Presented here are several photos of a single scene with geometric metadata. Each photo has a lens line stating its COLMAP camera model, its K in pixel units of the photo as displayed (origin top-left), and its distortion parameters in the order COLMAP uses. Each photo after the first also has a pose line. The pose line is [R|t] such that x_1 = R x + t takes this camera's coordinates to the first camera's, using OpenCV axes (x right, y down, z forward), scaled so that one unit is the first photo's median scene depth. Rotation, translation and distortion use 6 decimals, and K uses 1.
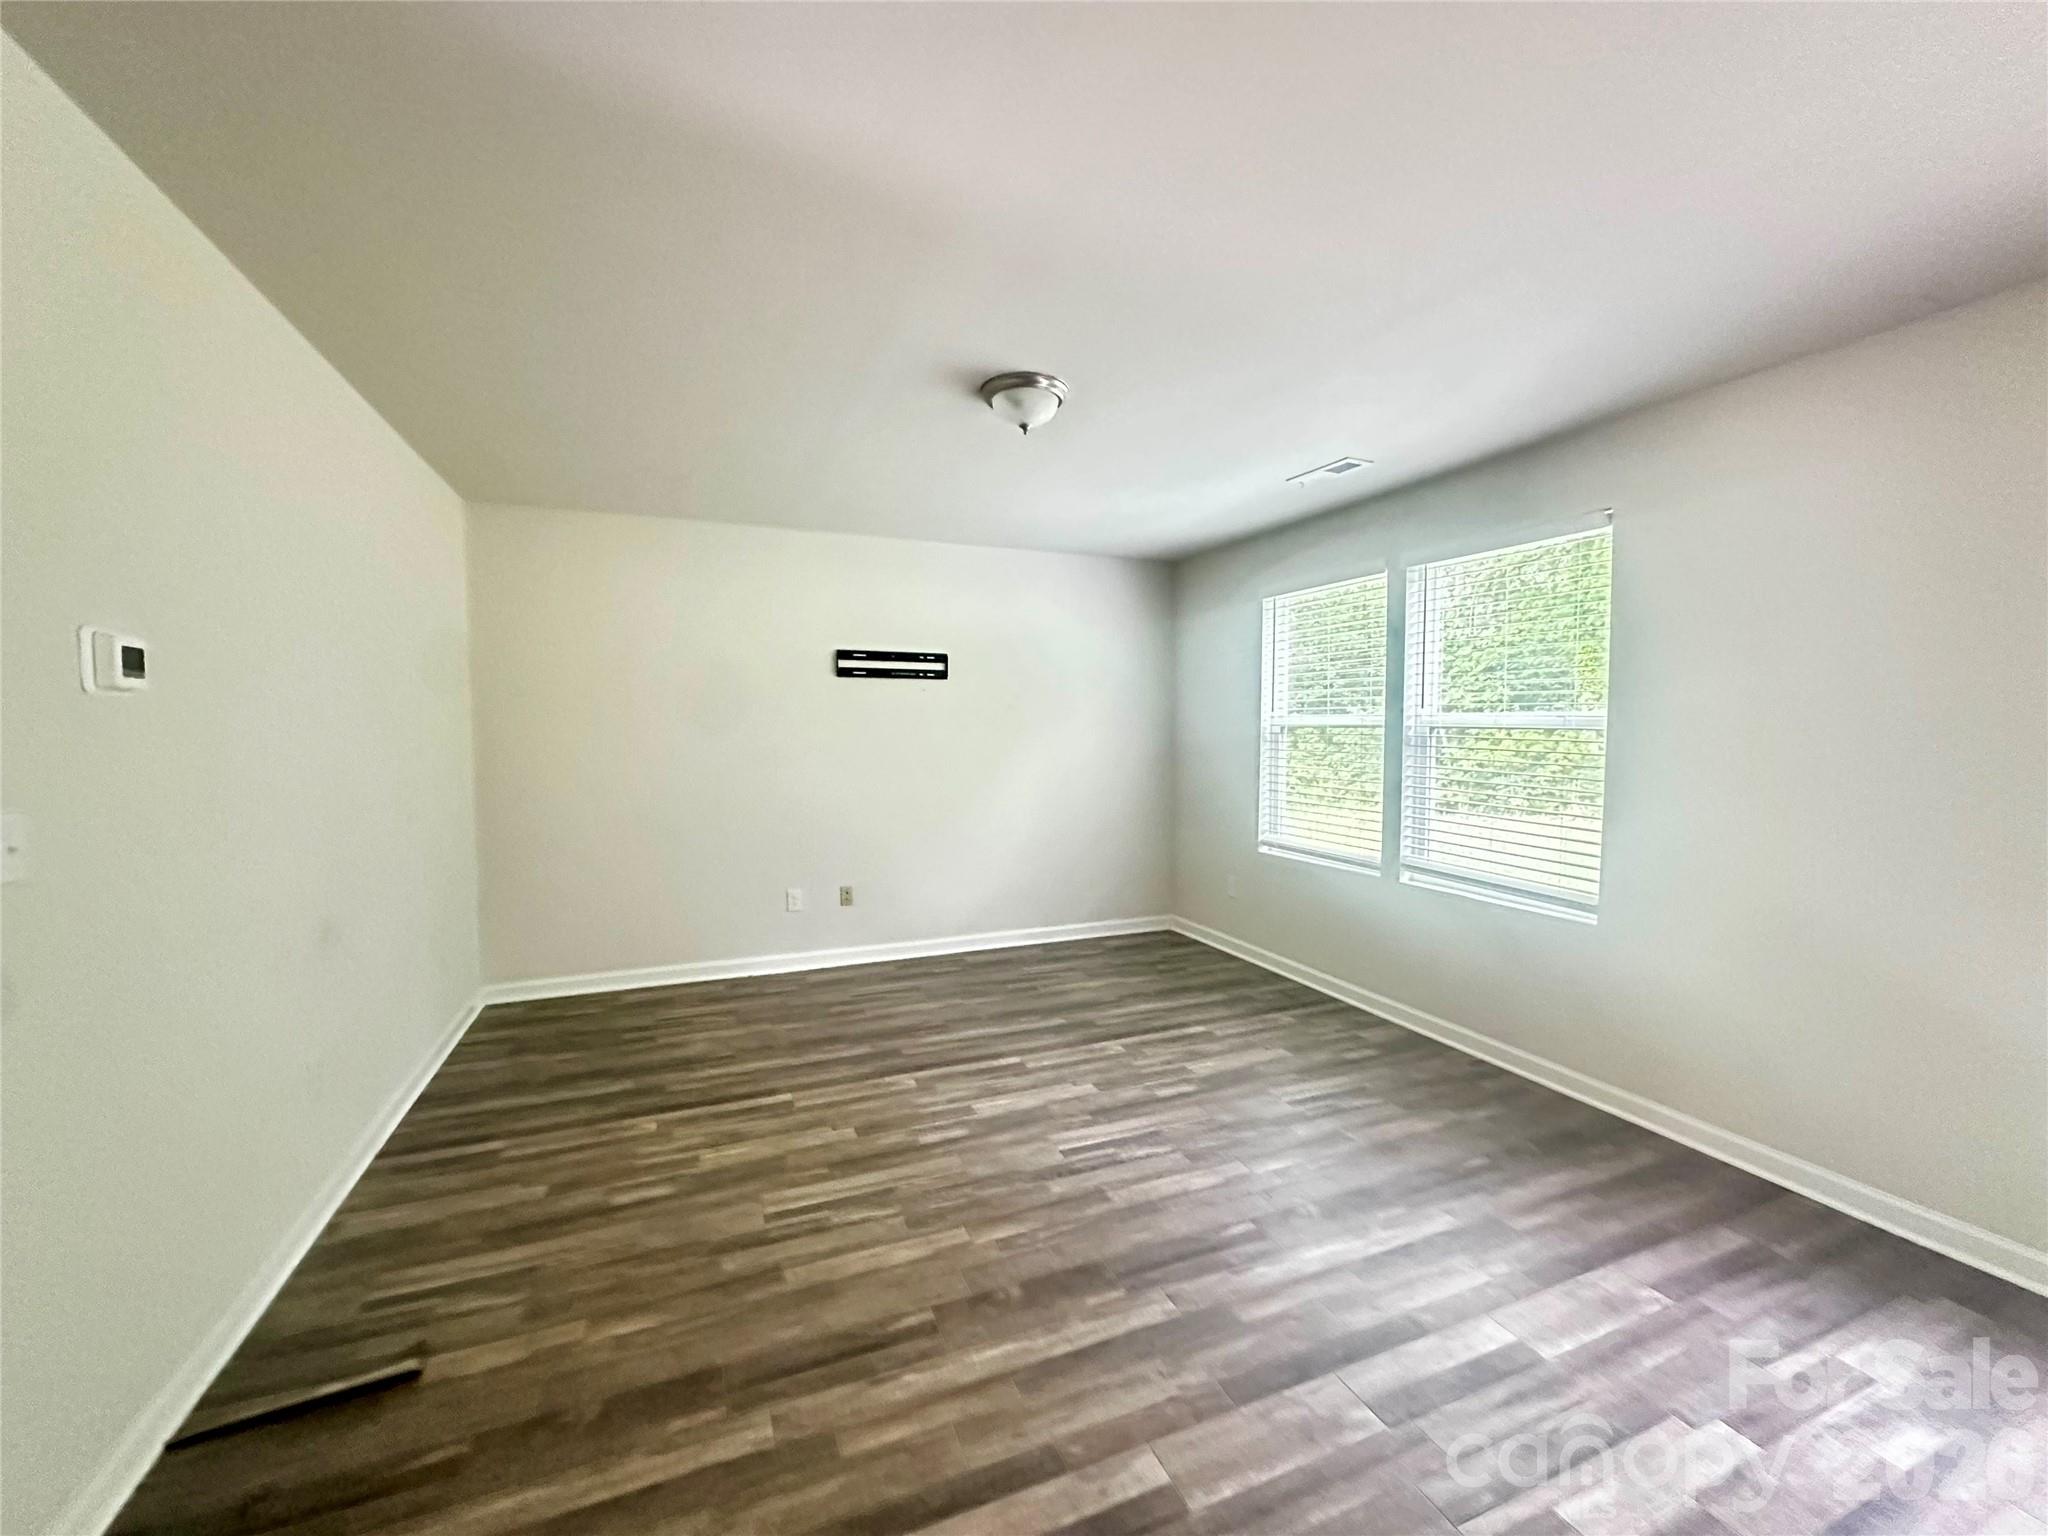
lens RADIAL K [[805.2, 0, 1018.5], [0, 805.2, 740.5], [0, 0, 1]] dist [-0.000629, 0.000492]
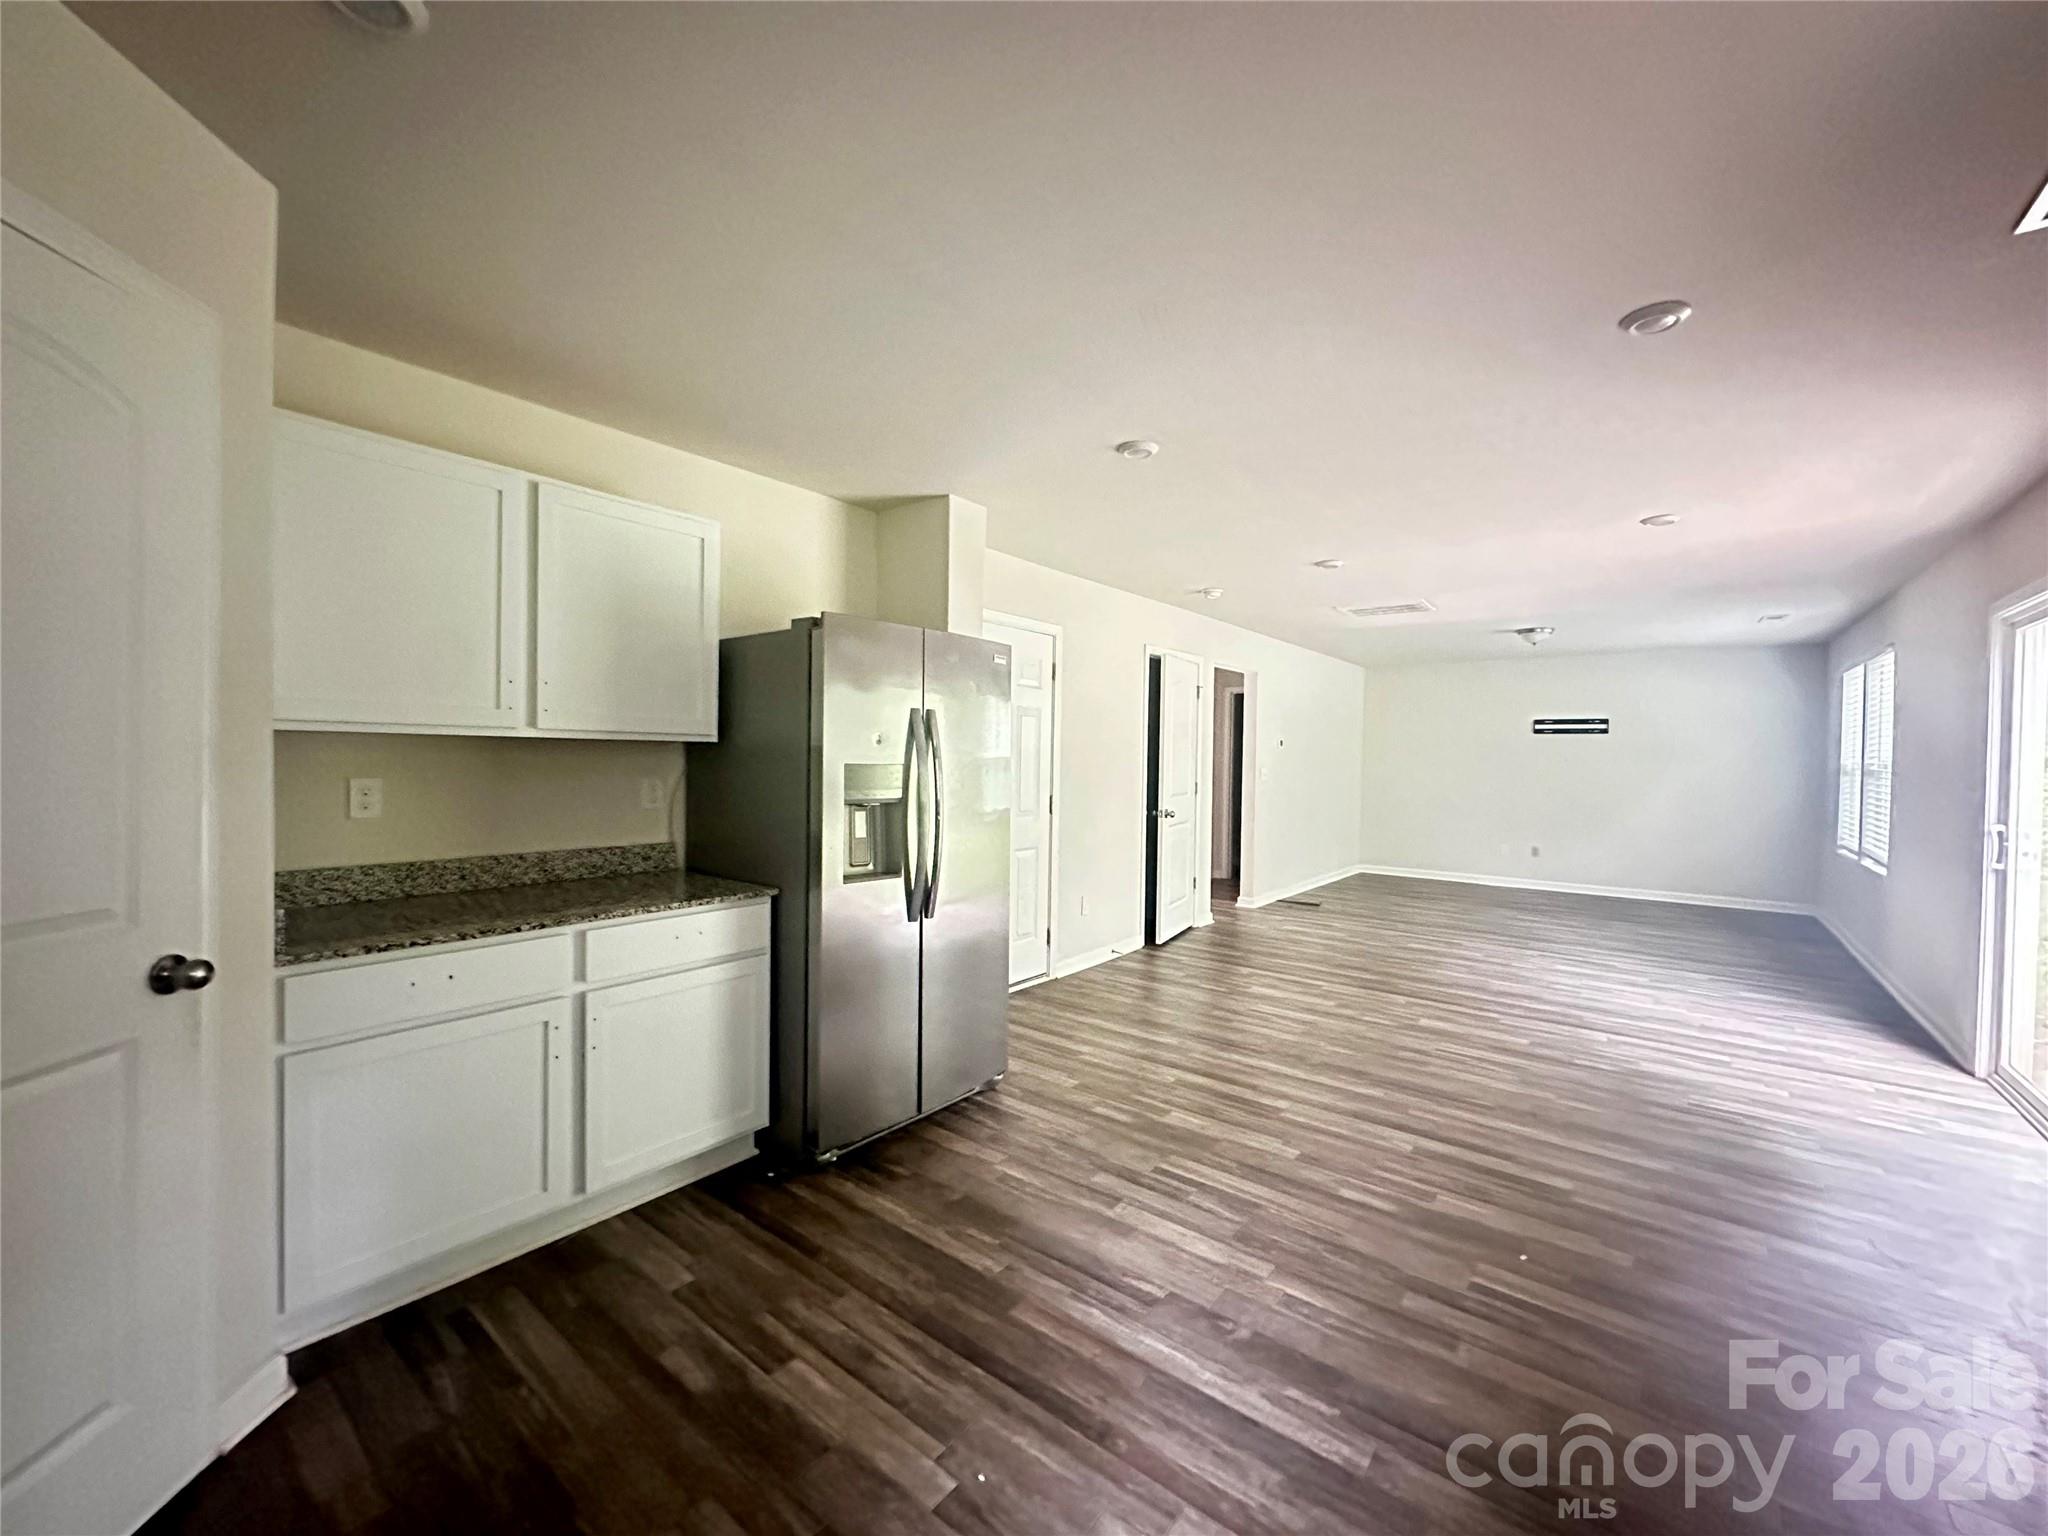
lens RADIAL K [[805.2, 0, 1024.2], [0, 805.2, 764.9], [0, 0, 1]] dist [-0.000629, 0.000492]
pose [[0.494489, 0.017040, -0.869017, 0.607923], [-0.019343, 0.999776, 0.008598, -0.002763], [0.868969, 0.012557, 0.494708, 0.246953]]
